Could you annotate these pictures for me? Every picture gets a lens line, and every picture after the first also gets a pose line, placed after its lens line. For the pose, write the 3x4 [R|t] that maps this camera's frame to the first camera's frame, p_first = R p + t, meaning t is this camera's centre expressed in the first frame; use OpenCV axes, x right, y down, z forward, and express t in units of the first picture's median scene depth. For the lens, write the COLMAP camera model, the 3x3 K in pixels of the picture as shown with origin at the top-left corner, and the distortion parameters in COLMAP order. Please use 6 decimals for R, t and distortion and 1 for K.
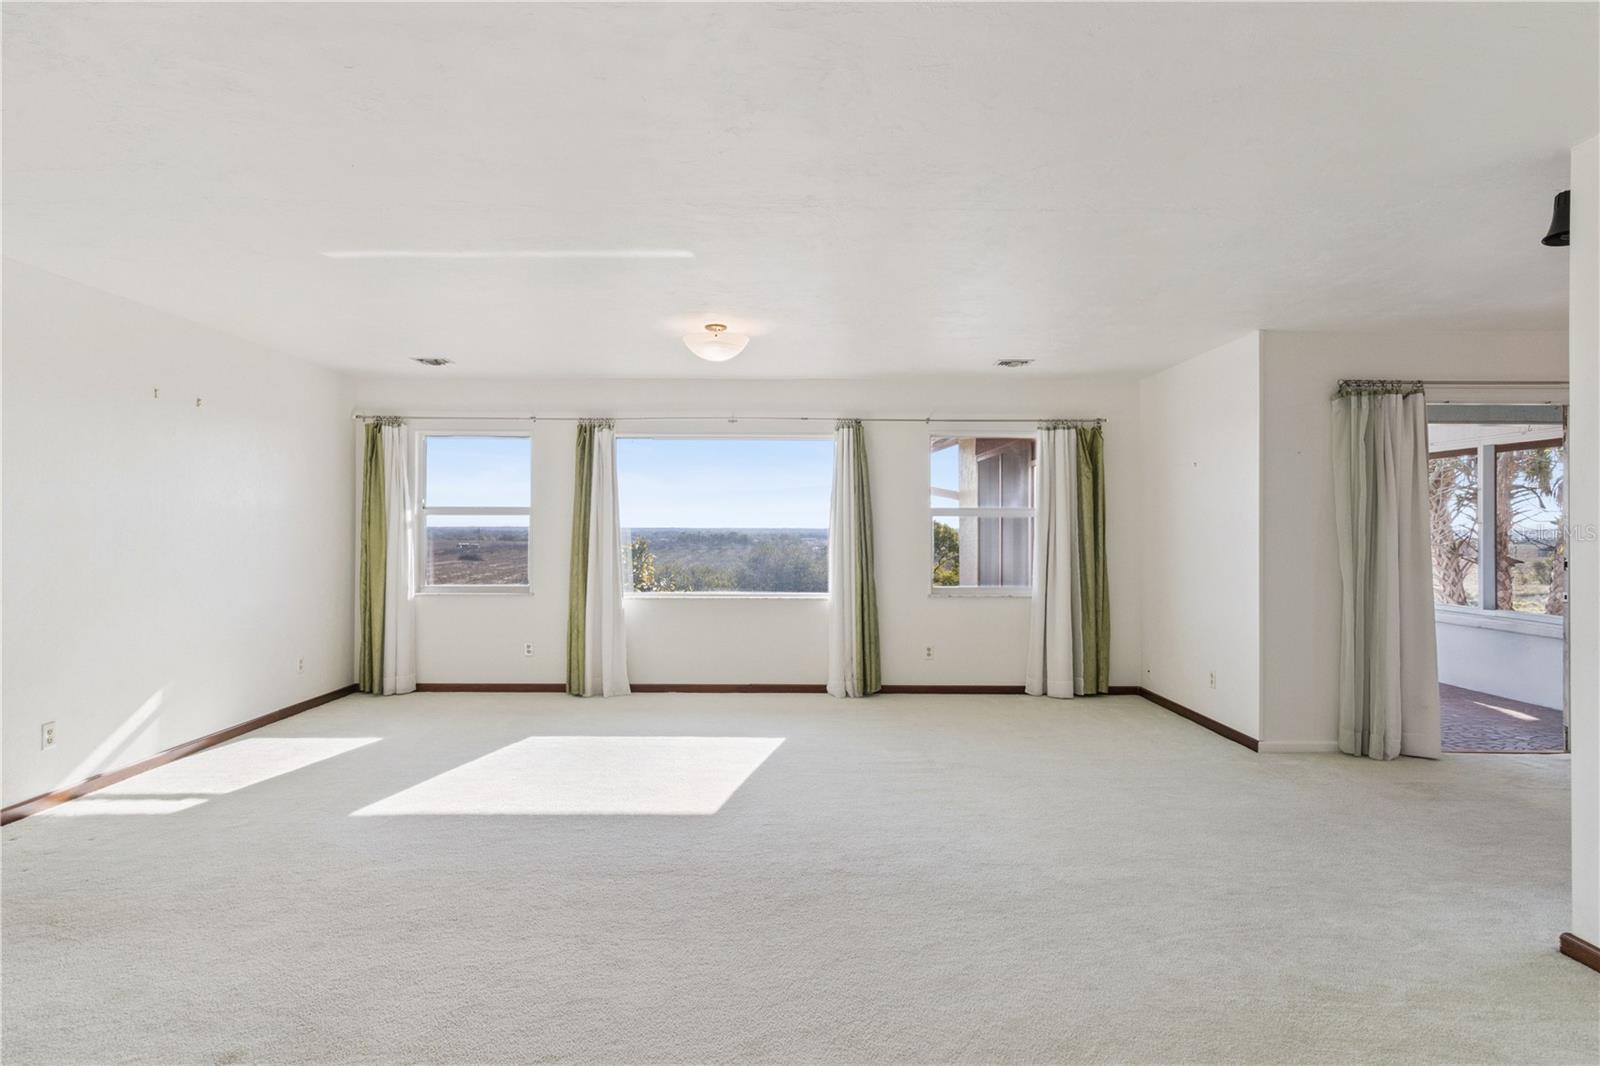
lens RADIAL K [[891.3, 0, 782.7], [0, 891.3, 526.9], [0, 0, 1]] dist [-0.000048, 0.001434]
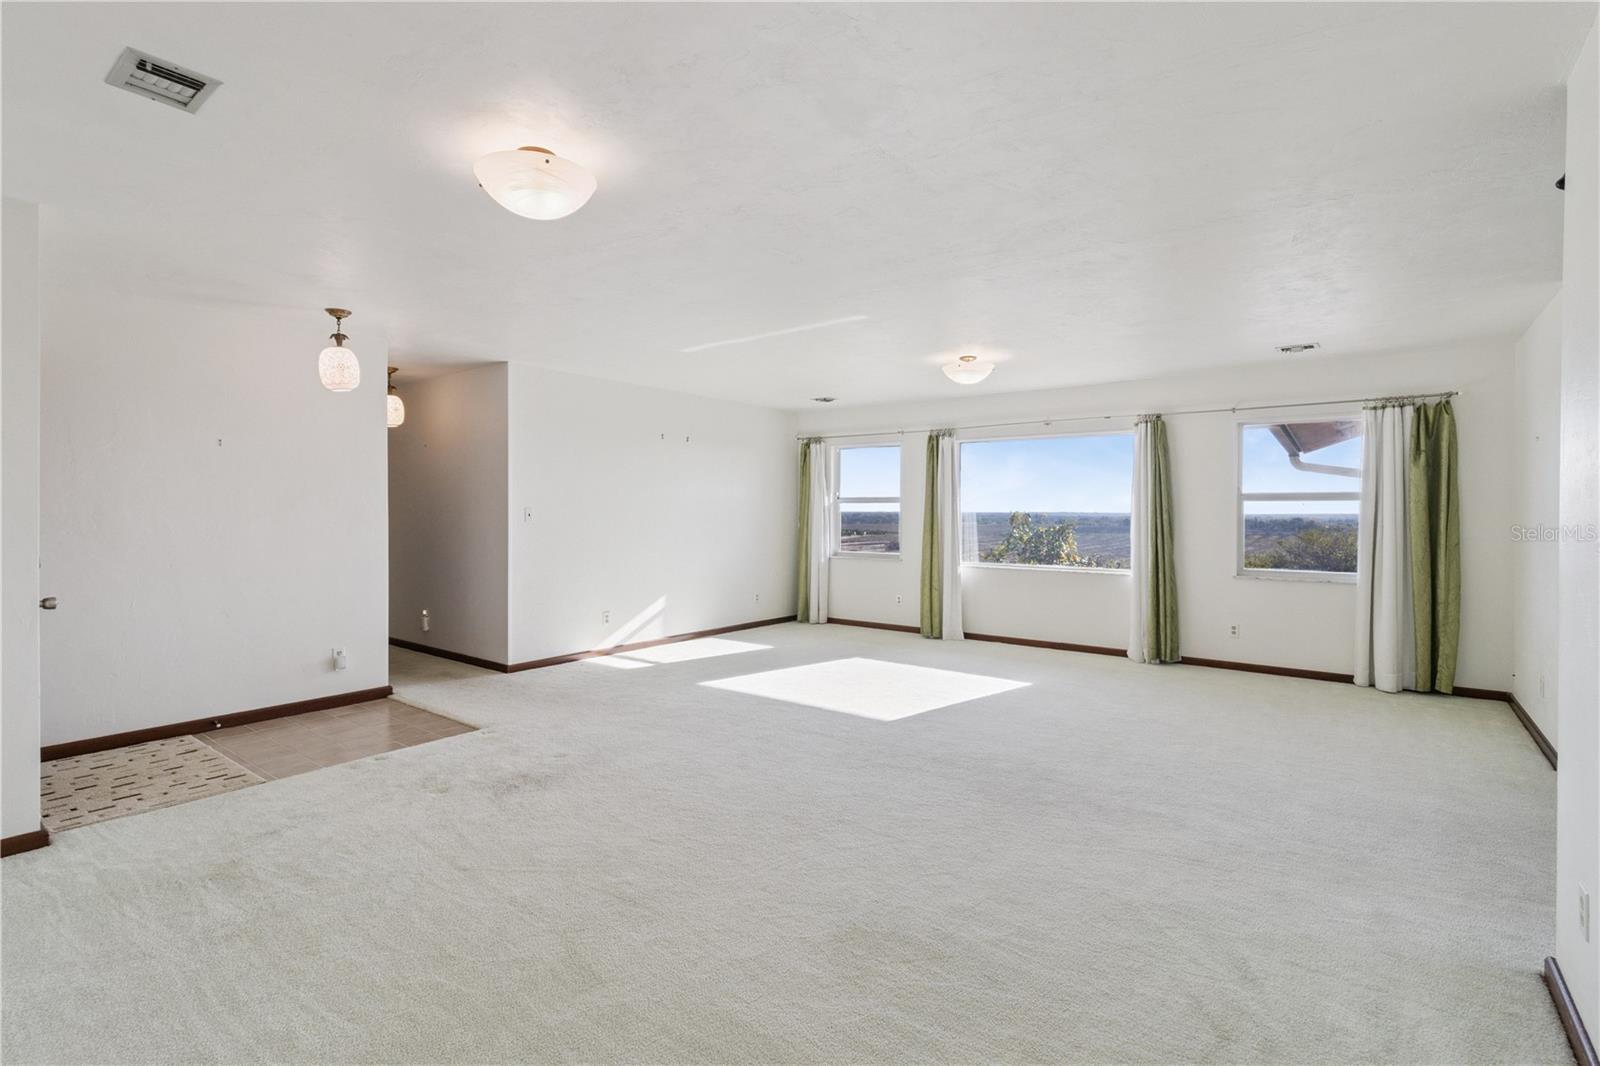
lens RADIAL K [[742.9, 0, 803.3], [0, 742.9, 511.7], [0, 0, 1]] dist [0.017742, -0.000064]
pose [[0.803184, 0.000246, -0.595731, 0.285209], [-0.000979, 0.999999, -0.000907, 0.001921], [0.595731, 0.001312, 0.803183, -0.011278]]
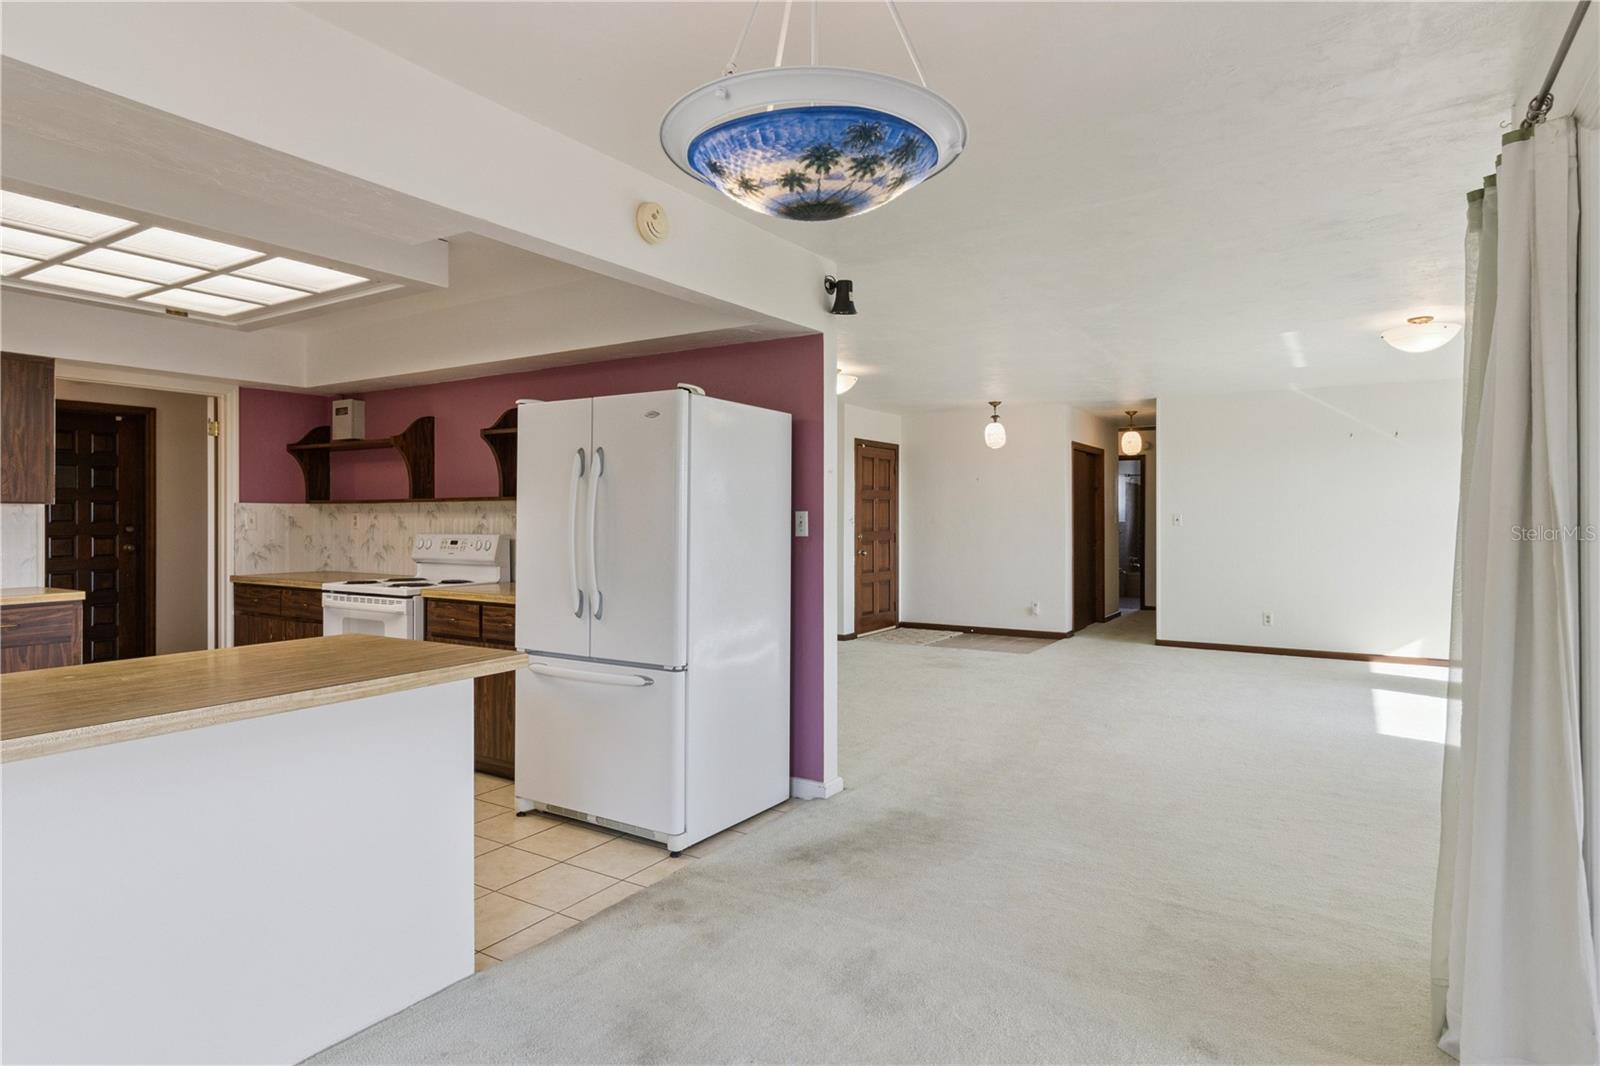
lens RADIAL K [[901.8, 0, 801.3], [0, 901.8, 525.1], [0, 0, 1]] dist [0.001837, 0.001932]
pose [[-0.516073, 0.004423, -0.856533, 0.878479], [-0.003109, 0.999970, 0.007037, 0.005108], [0.856539, 0.006295, -0.516044, 0.700678]]
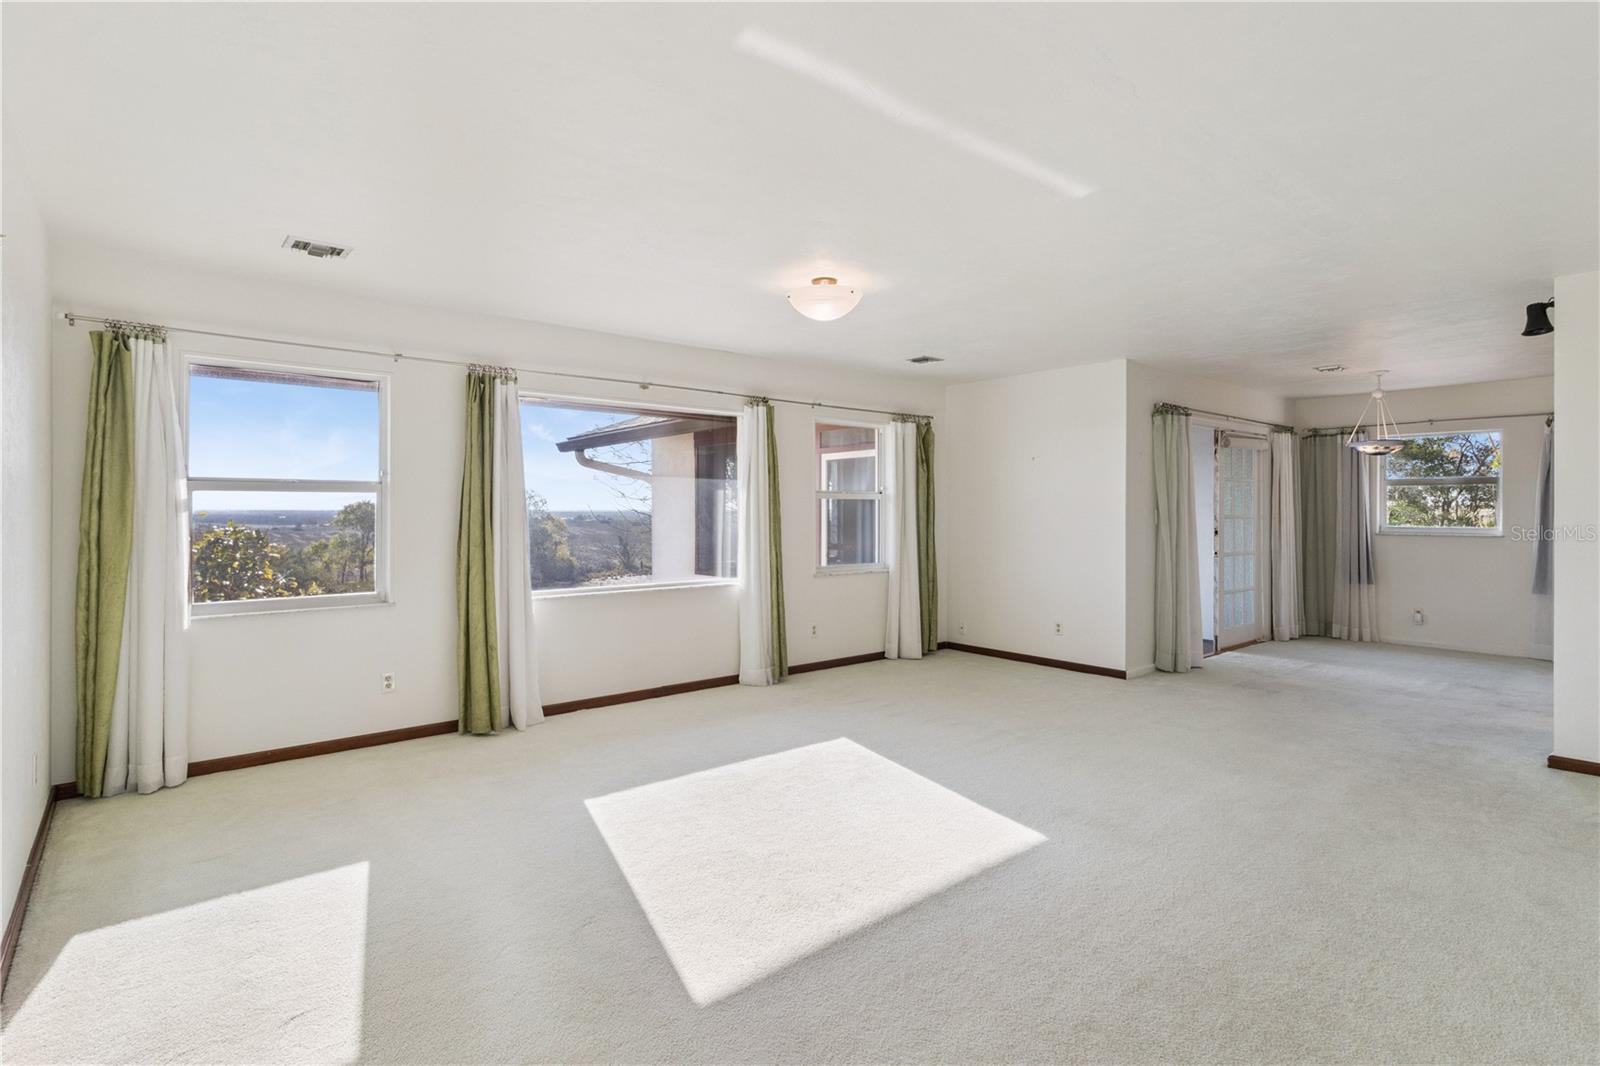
lens RADIAL K [[798.6, 0, 799.5], [0, 798.6, 514.1], [0, 0, 1]] dist [-0.001964, -0.001274]
pose [[0.763858, -0.005487, 0.645361, -0.451163], [0.001527, 0.999976, 0.006694, 0.000046], [-0.645383, -0.004128, 0.763848, 0.311677]]
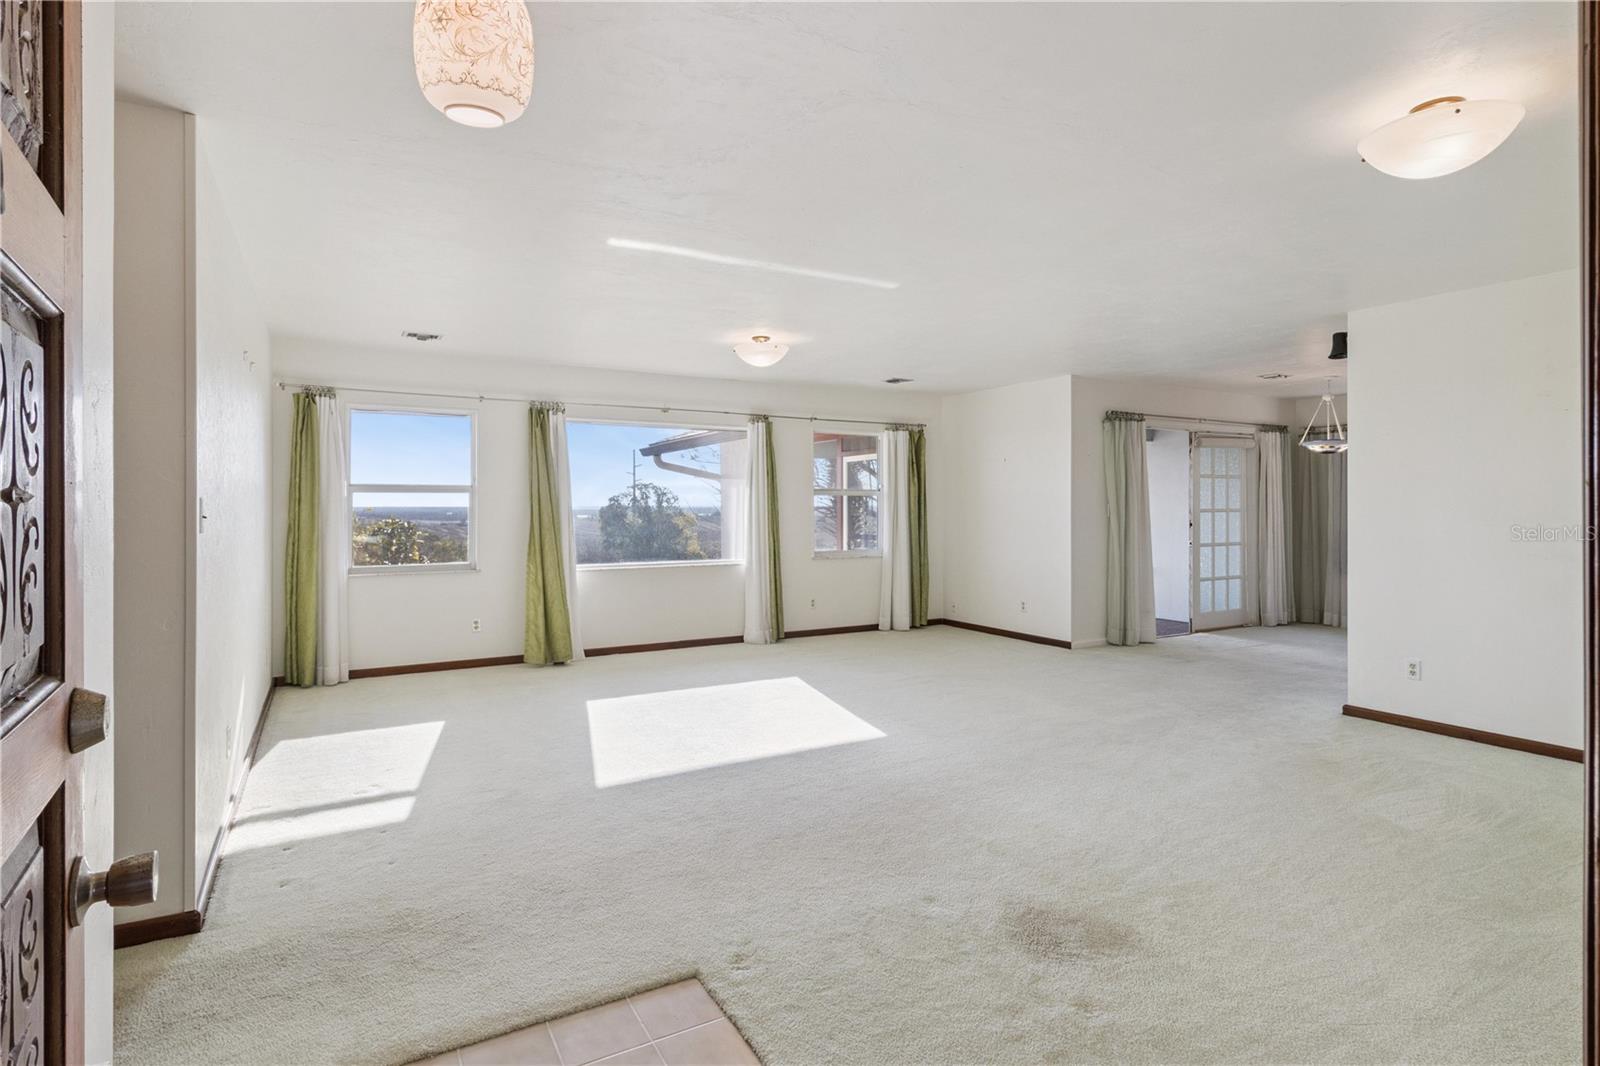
lens RADIAL K [[816.5, 0, 791.9], [0, 816.5, 511.6], [0, 0, 1]] dist [-0.000810, -0.000087]
pose [[0.866367, -0.007250, 0.499356, -0.444314], [0.003817, 0.999962, 0.007895, 0.001859], [-0.499394, -0.004934, 0.866361, 0.015624]]
